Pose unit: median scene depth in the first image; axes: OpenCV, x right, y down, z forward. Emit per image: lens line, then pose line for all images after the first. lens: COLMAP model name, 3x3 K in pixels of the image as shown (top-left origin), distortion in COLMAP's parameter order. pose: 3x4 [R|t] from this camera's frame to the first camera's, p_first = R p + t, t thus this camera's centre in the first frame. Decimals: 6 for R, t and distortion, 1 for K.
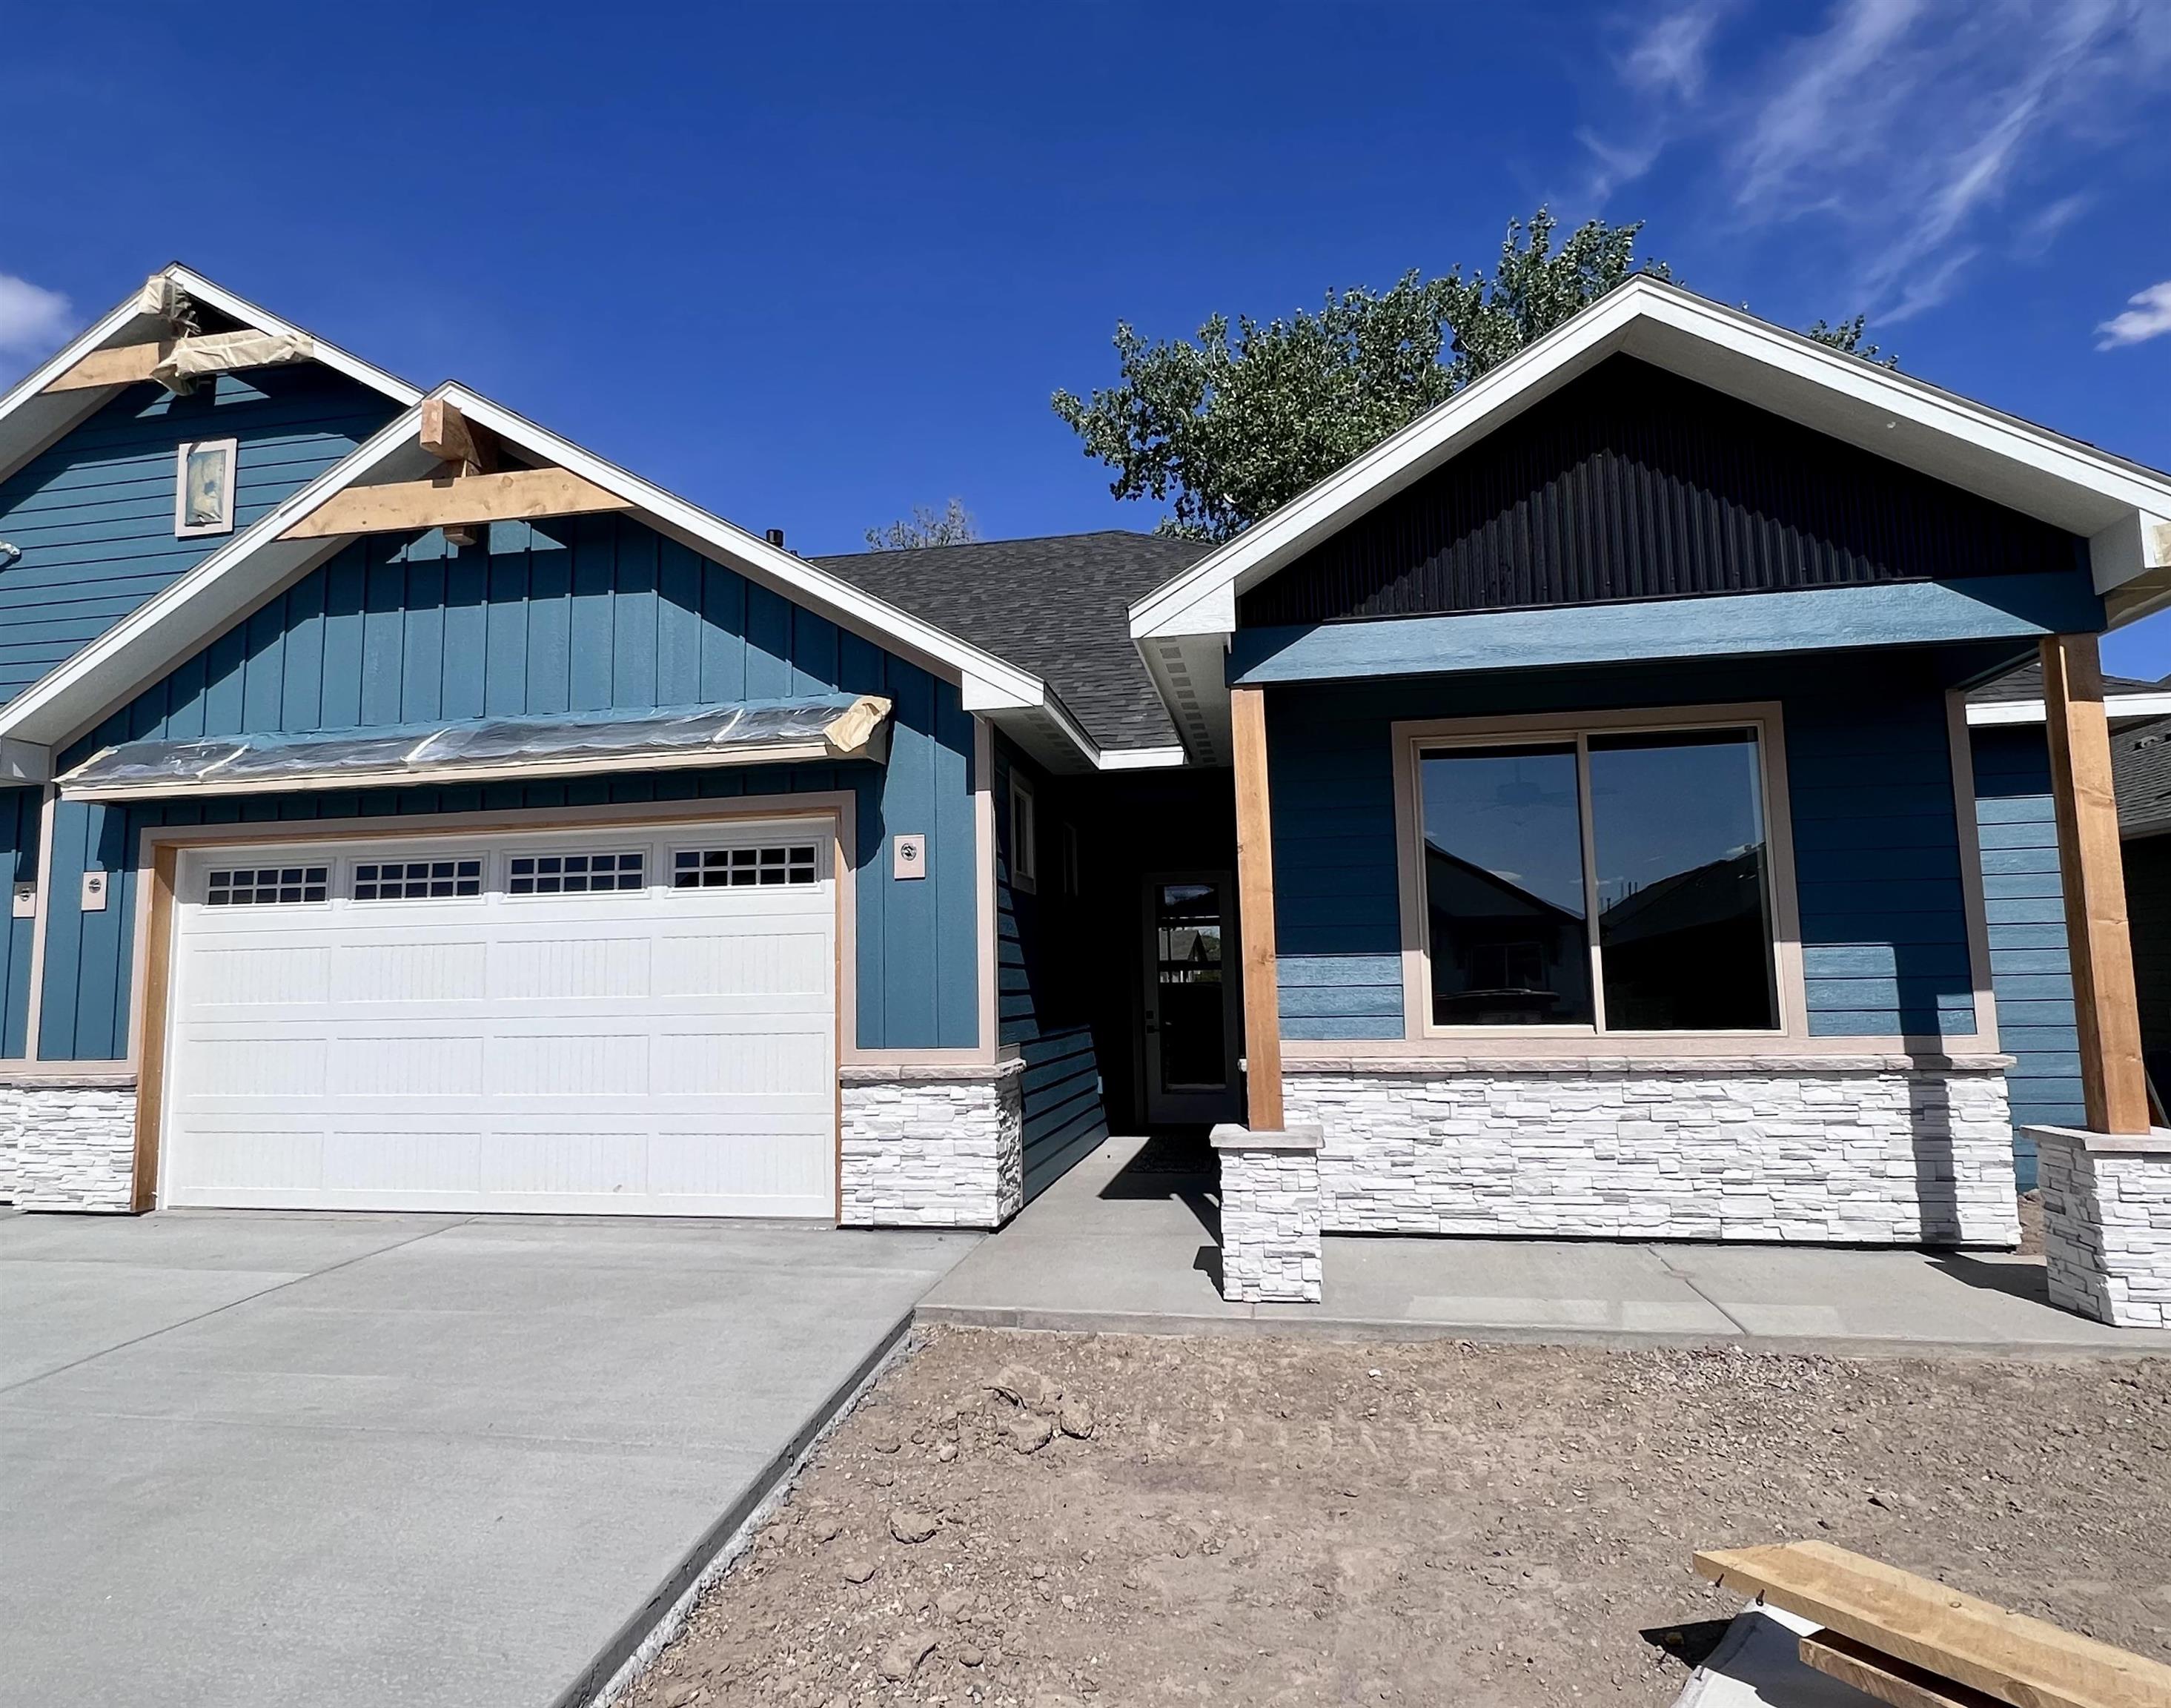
lens RADIAL K [[1221.3, 0, 1085.5], [0, 1221.3, 854.0], [0, 0, 1]] dist [-0.000358, 0.000005]
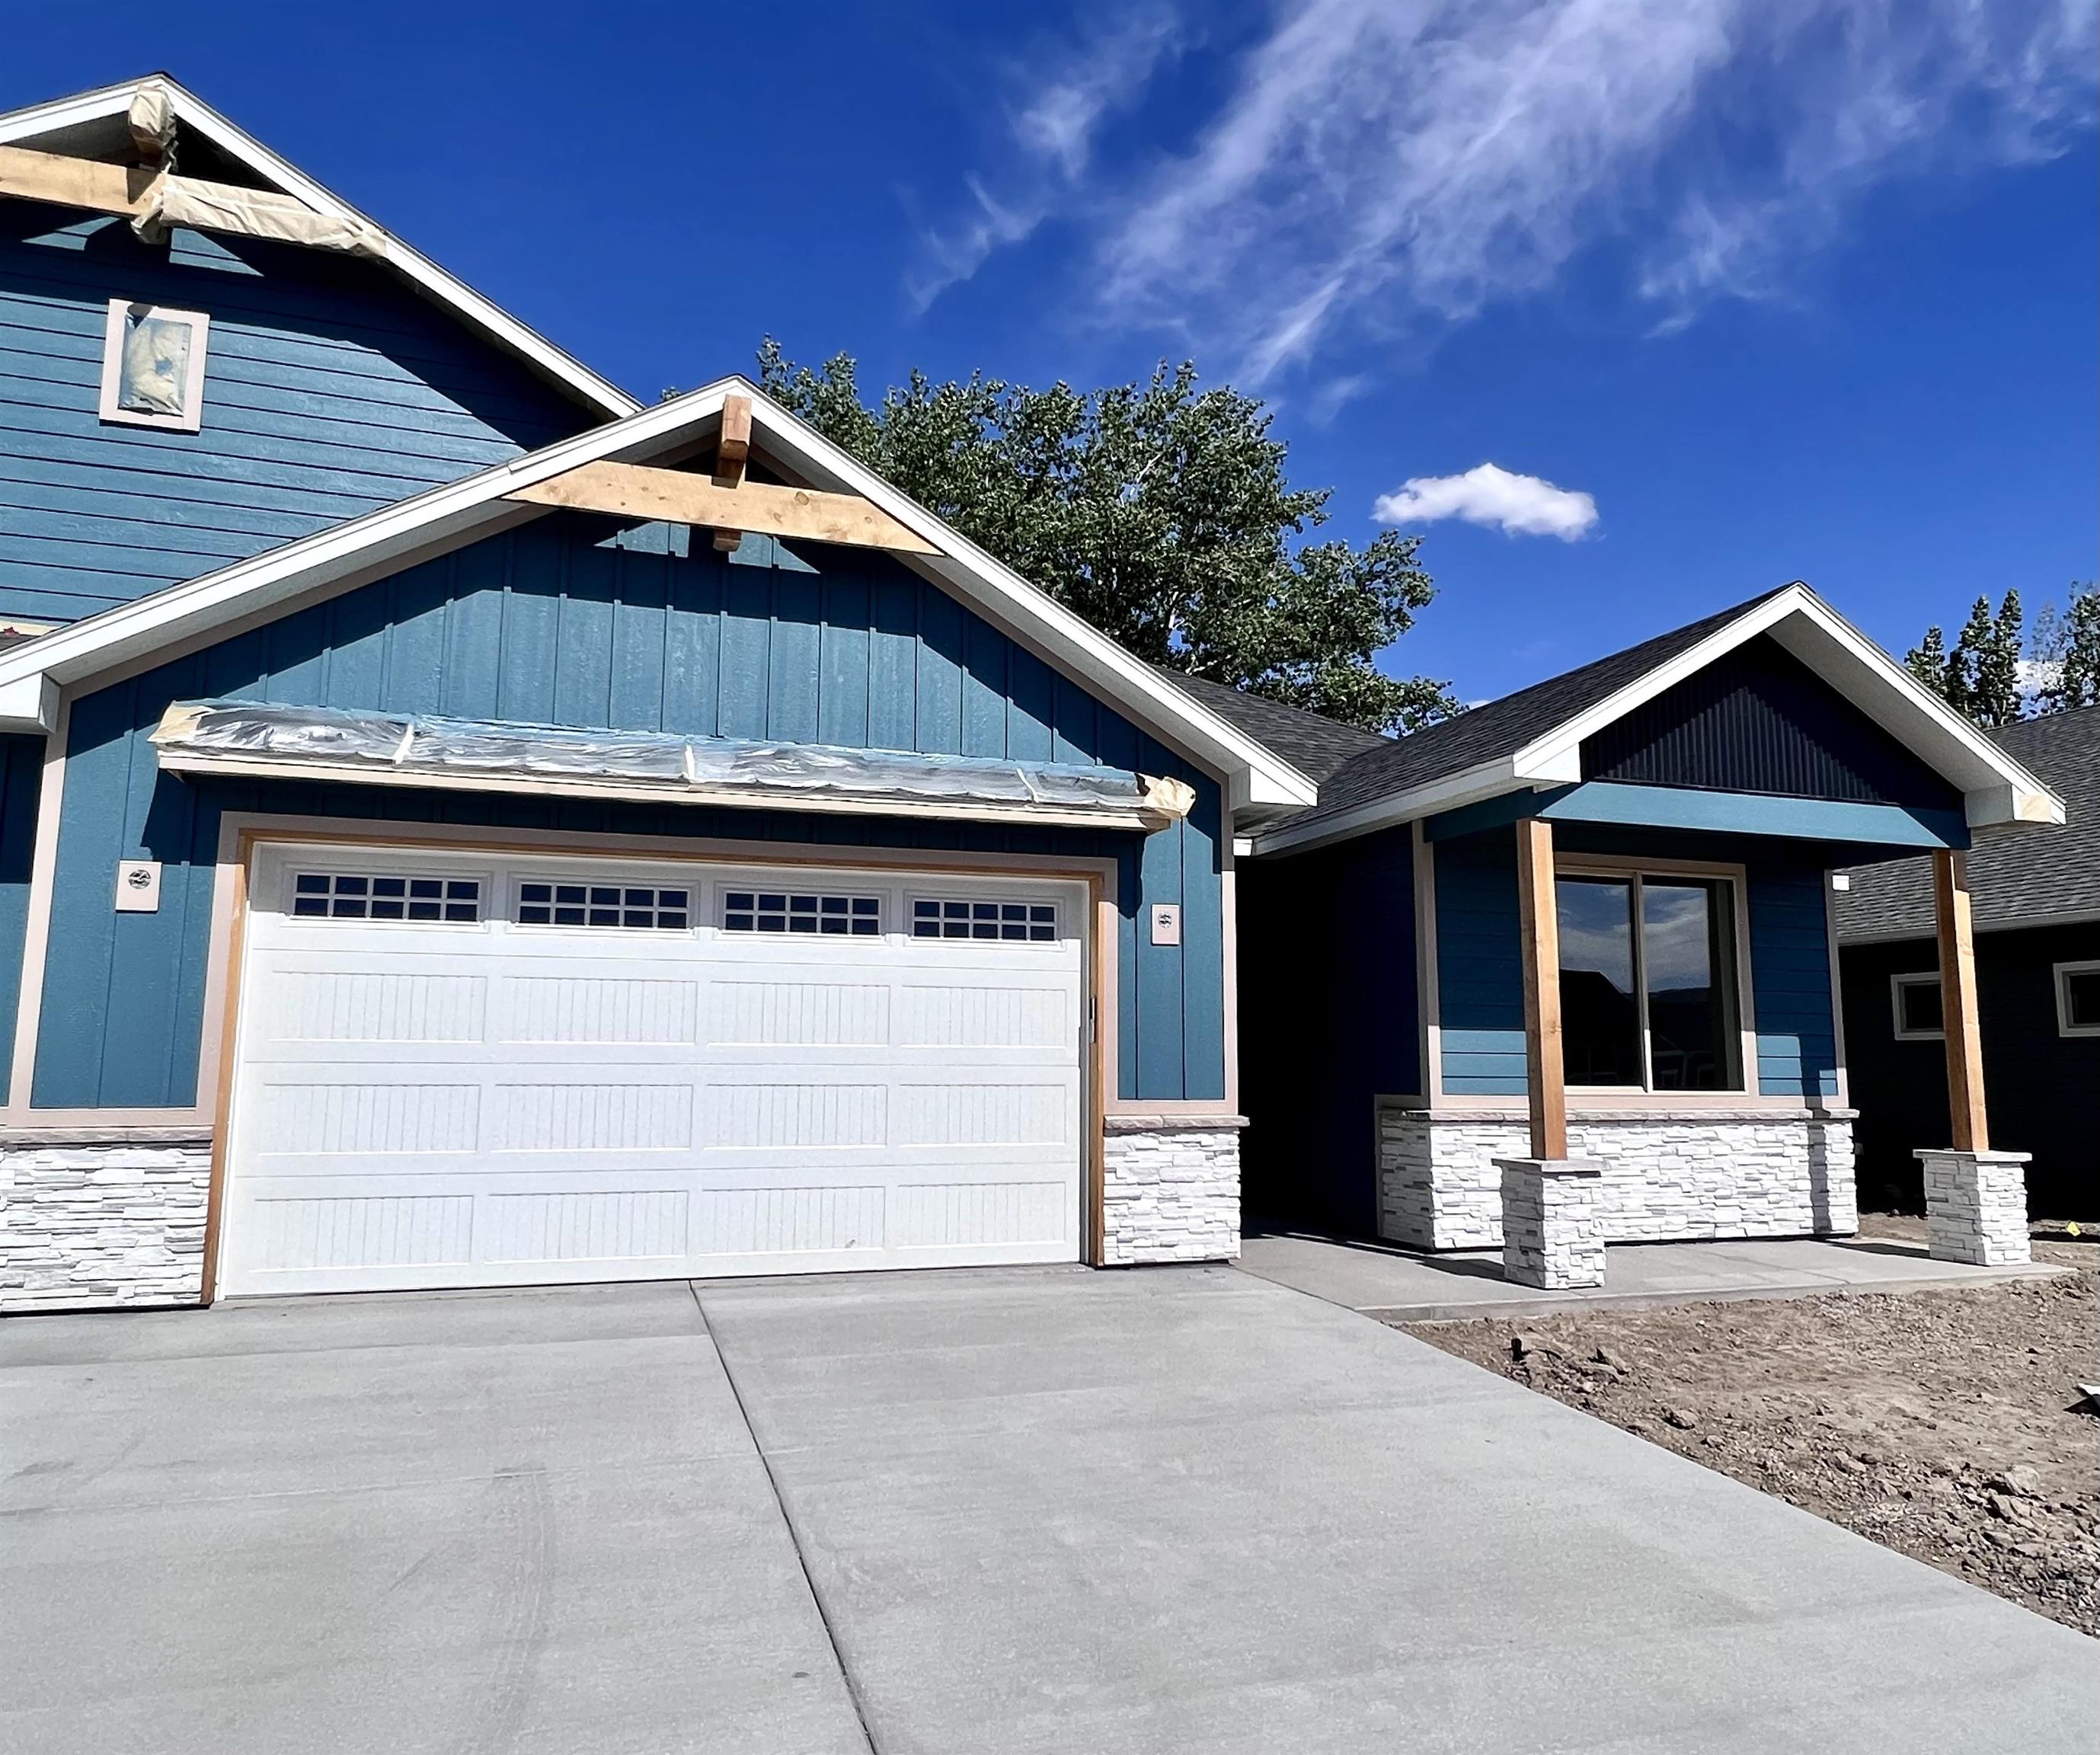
lens RADIAL K [[1384.2, 0, 1050.0], [0, 1384.2, 877.5], [0, 0, 1]] dist [0.001024, -0.001025]
pose [[0.872994, 0.089462, 0.479456, -0.821723], [-0.072982, 0.995927, -0.052944, 0.033071], [-0.482240, 0.011228, 0.875967, -0.037418]]
